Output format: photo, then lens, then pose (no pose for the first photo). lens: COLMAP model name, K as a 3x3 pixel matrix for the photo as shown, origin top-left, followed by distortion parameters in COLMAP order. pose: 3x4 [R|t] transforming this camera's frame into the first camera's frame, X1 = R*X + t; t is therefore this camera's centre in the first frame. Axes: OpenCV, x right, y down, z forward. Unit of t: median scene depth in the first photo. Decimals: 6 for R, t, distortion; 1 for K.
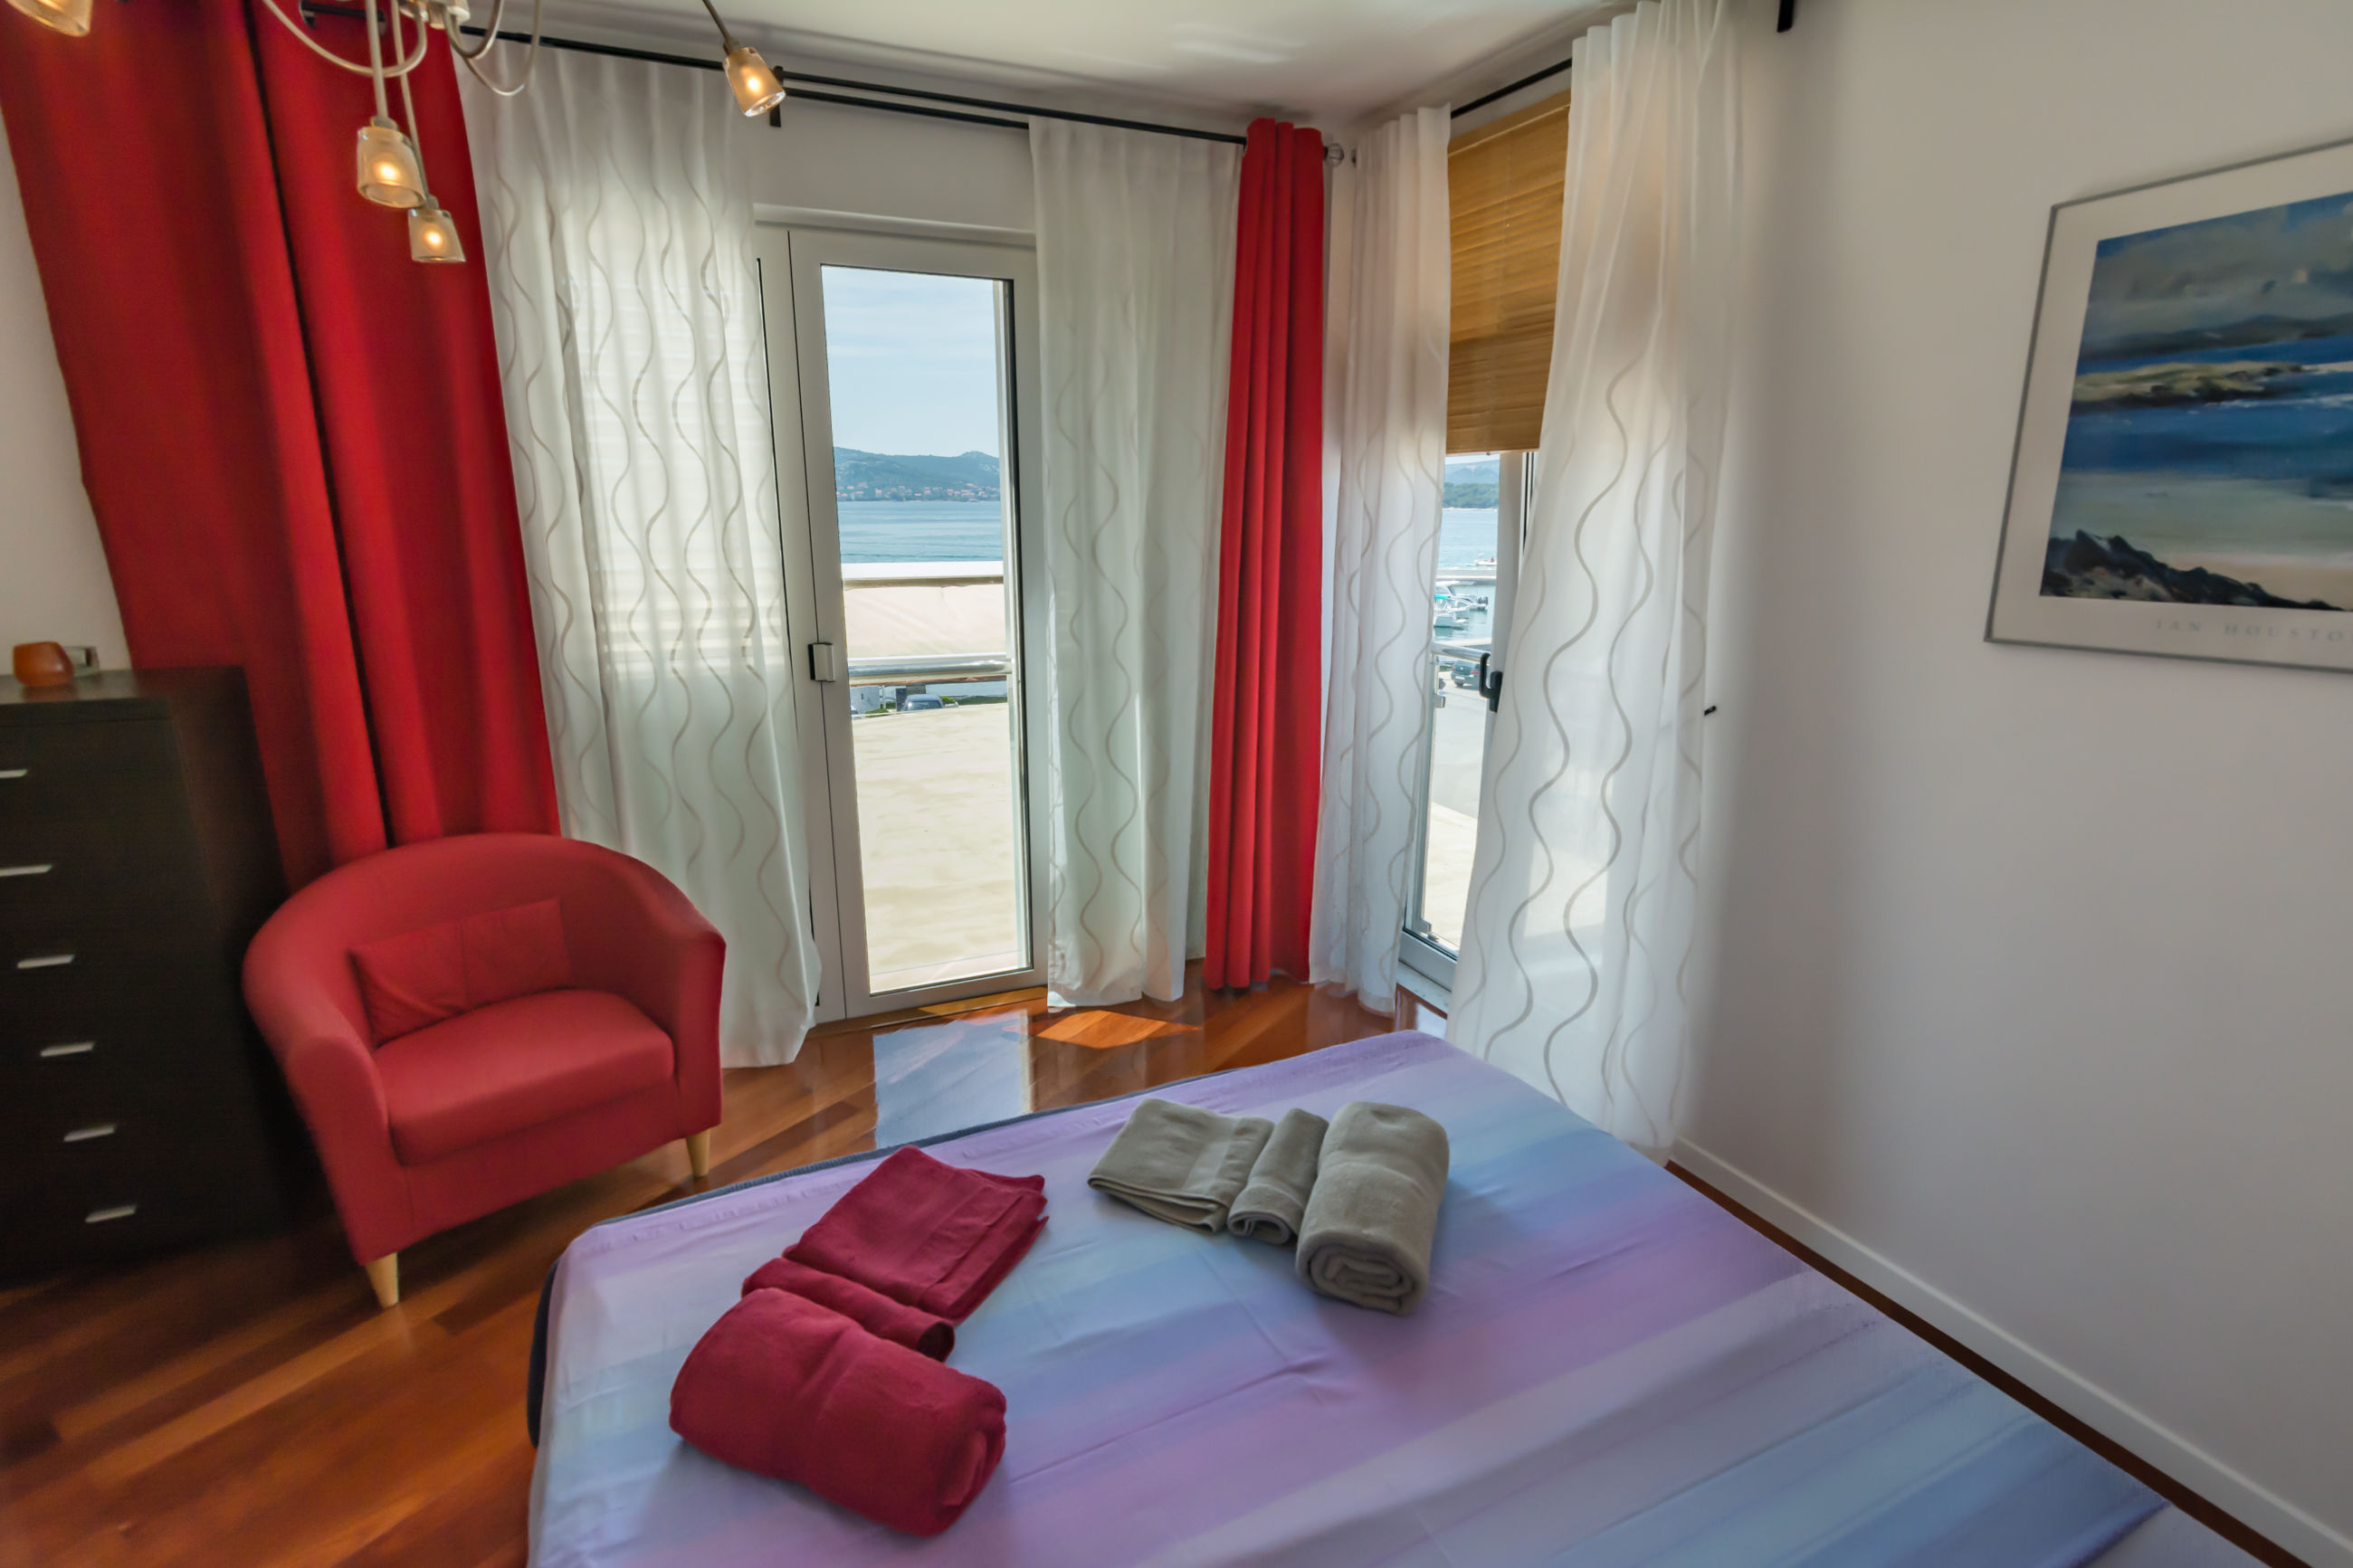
lens RADIAL K [[1130.4, 0, 1152.8], [0, 1130.4, 787.3], [0, 0, 1]] dist [-0.003235, -0.000215]
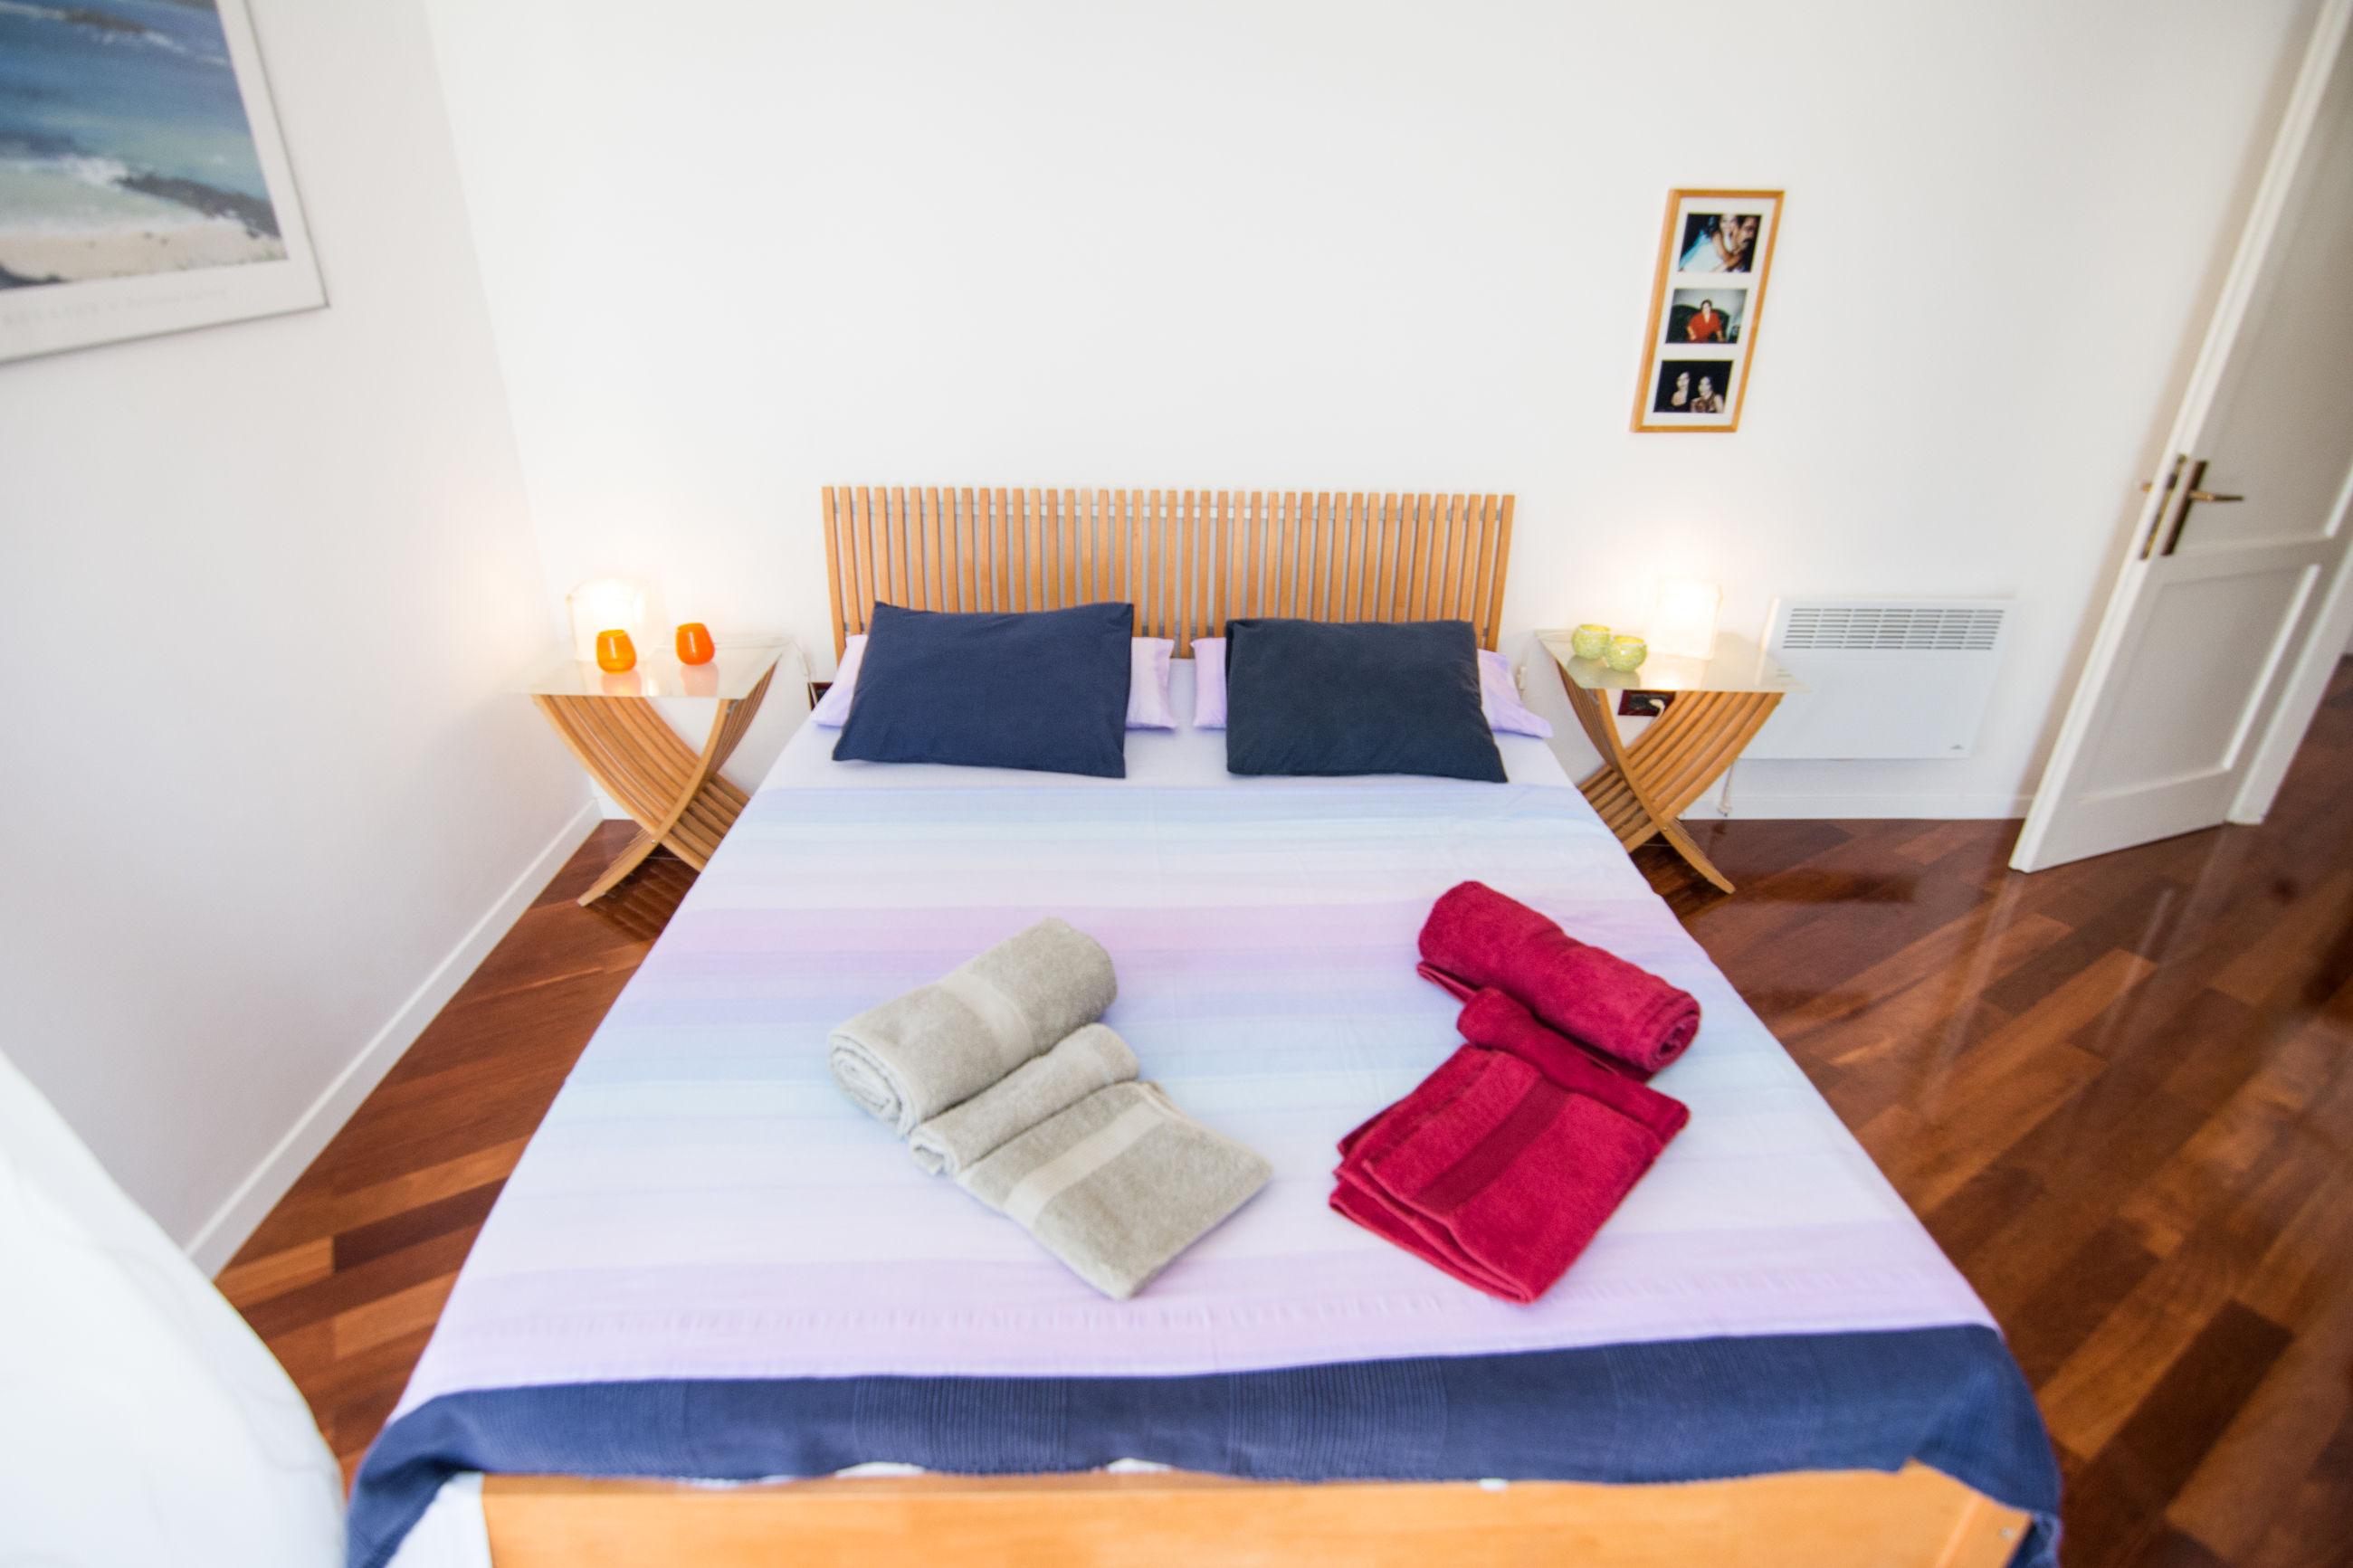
lens RADIAL K [[1202.5, 0, 1148.1], [0, 1202.5, 776.4], [0, 0, 1]] dist [-0.005282, -0.001959]
pose [[-0.915729, -0.192500, 0.352682, -0.164988], [0.075596, 0.779542, 0.621771, -0.263104], [-0.394621, 0.596035, -0.699297, 1.069596]]
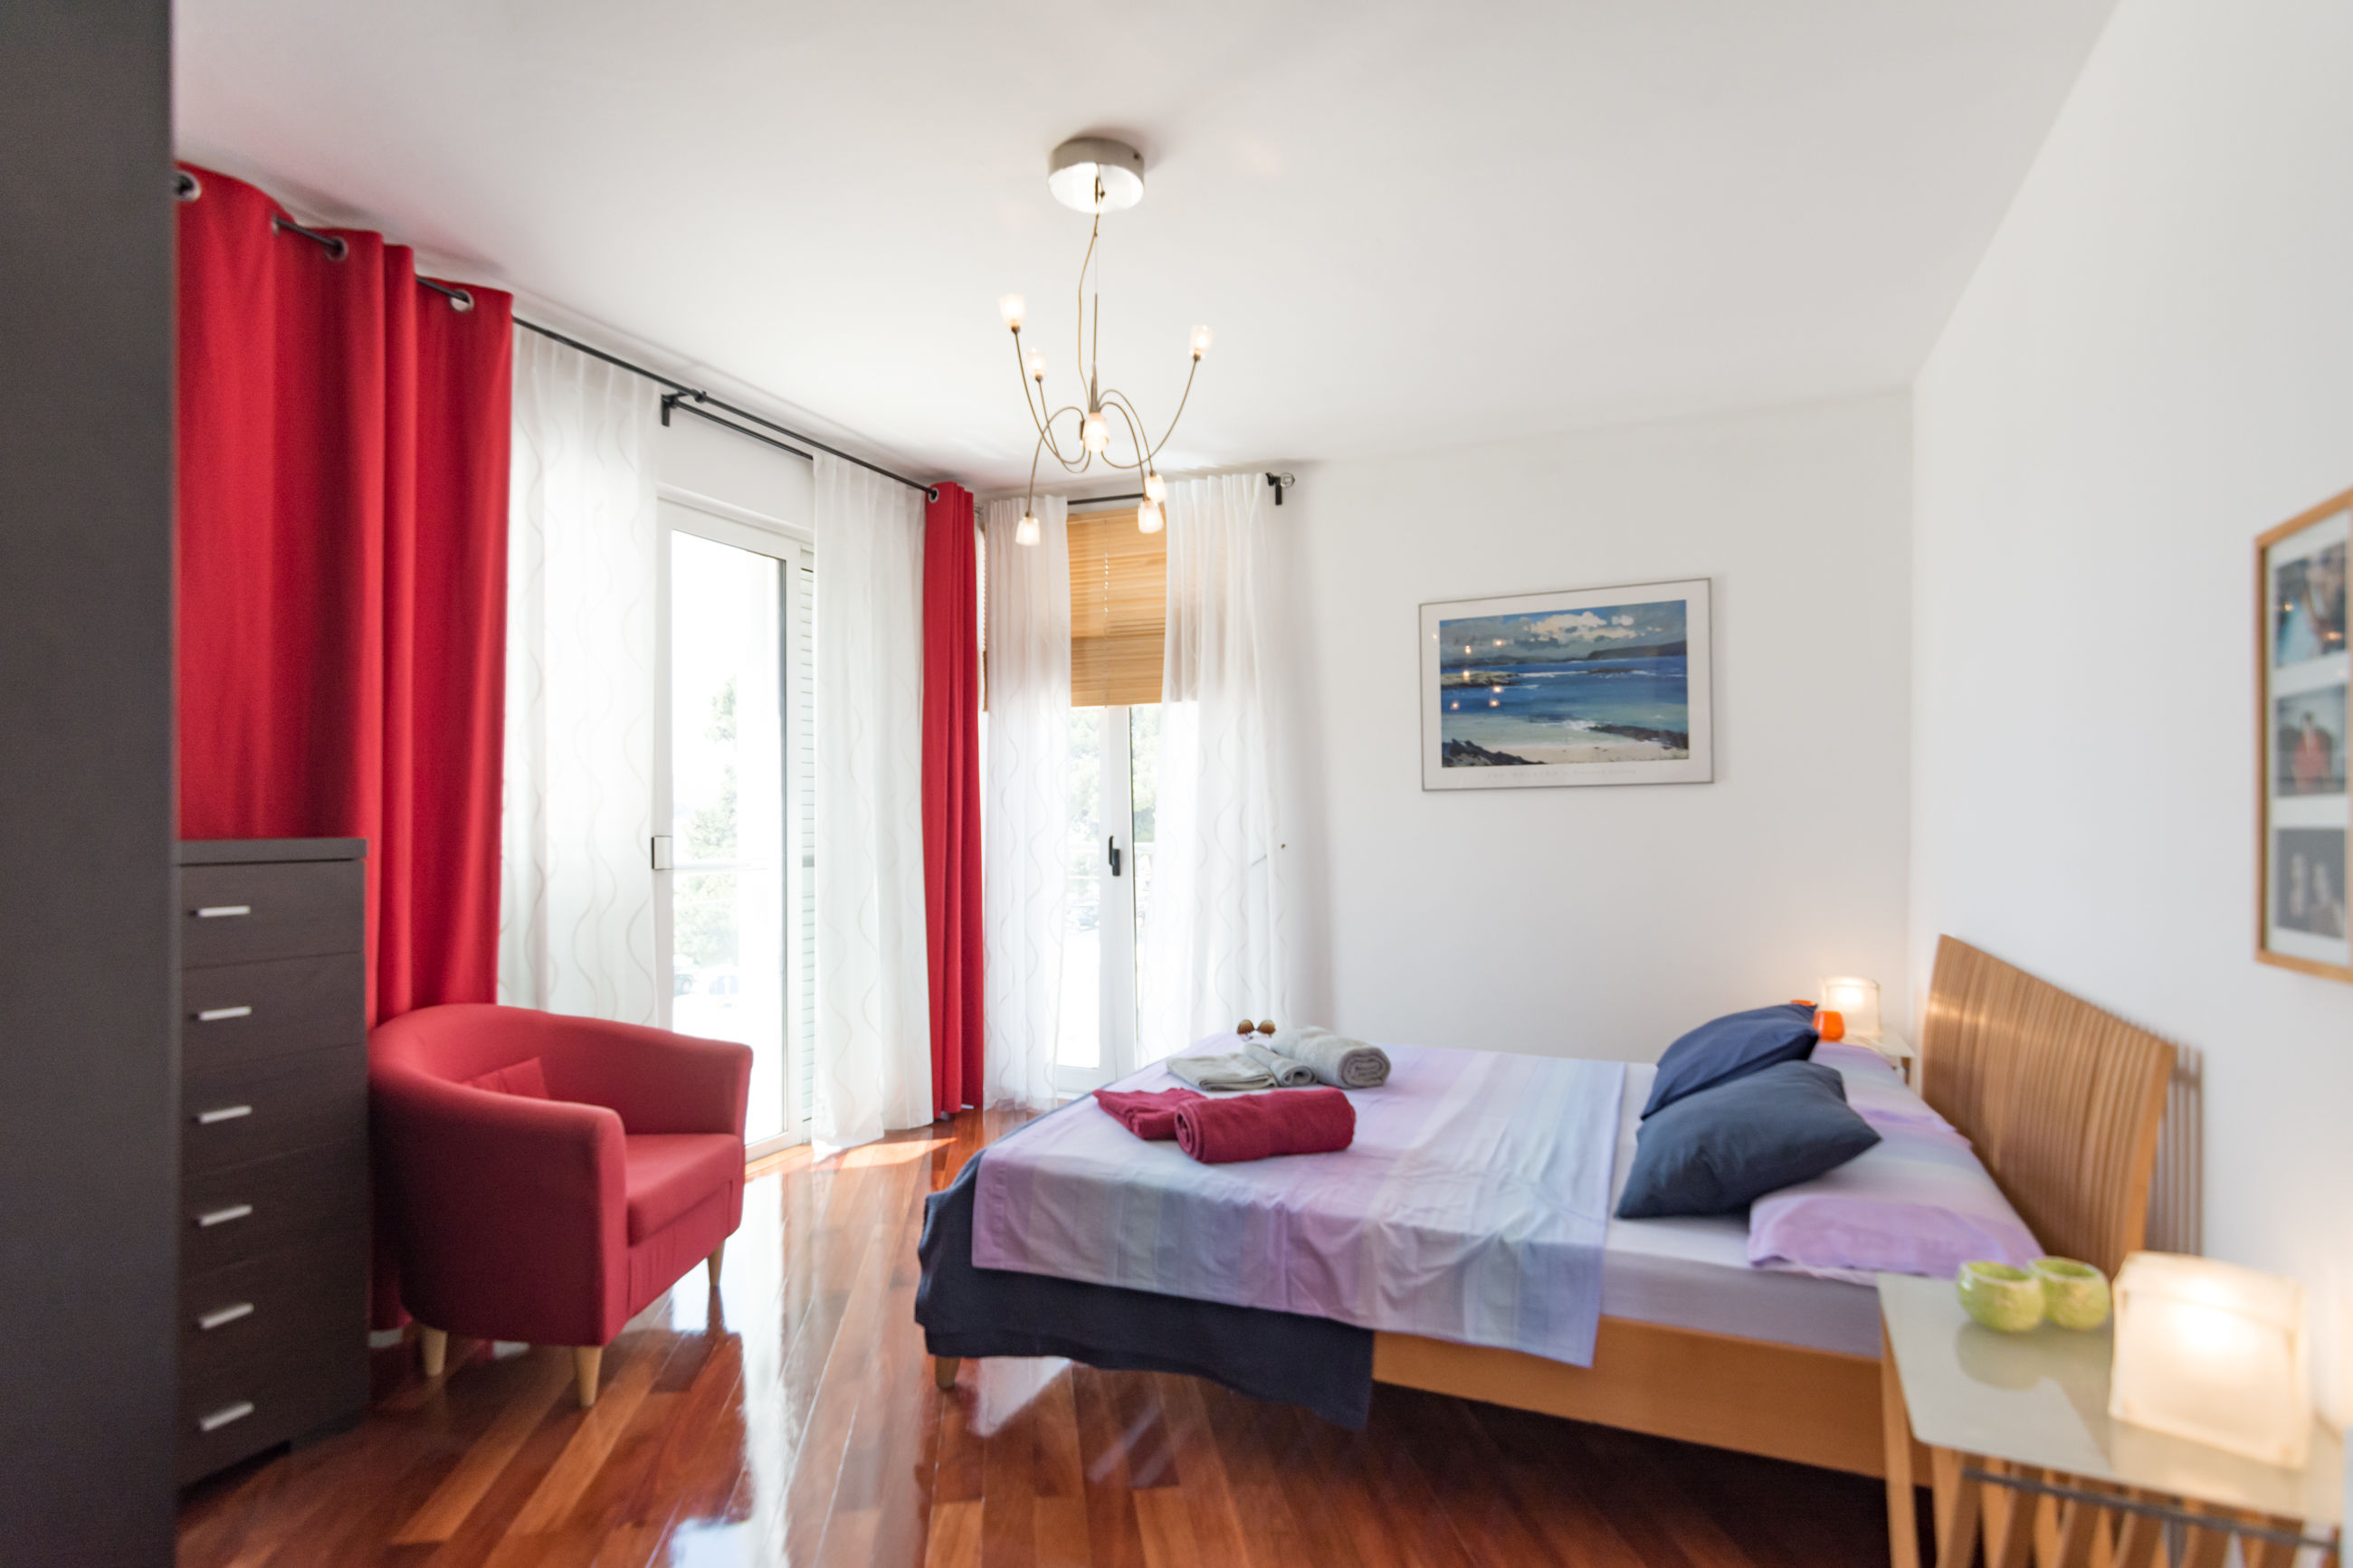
lens RADIAL K [[1164.5, 0, 1160.1], [0, 1164.5, 833.5], [0, 0, 1]] dist [-0.000525, 0.000137]
pose [[0.755656, -0.018698, 0.654702, -0.927534], [0.161918, 0.973899, -0.159071, 0.188706], [-0.634639, 0.226211, 0.738960, -0.258373]]
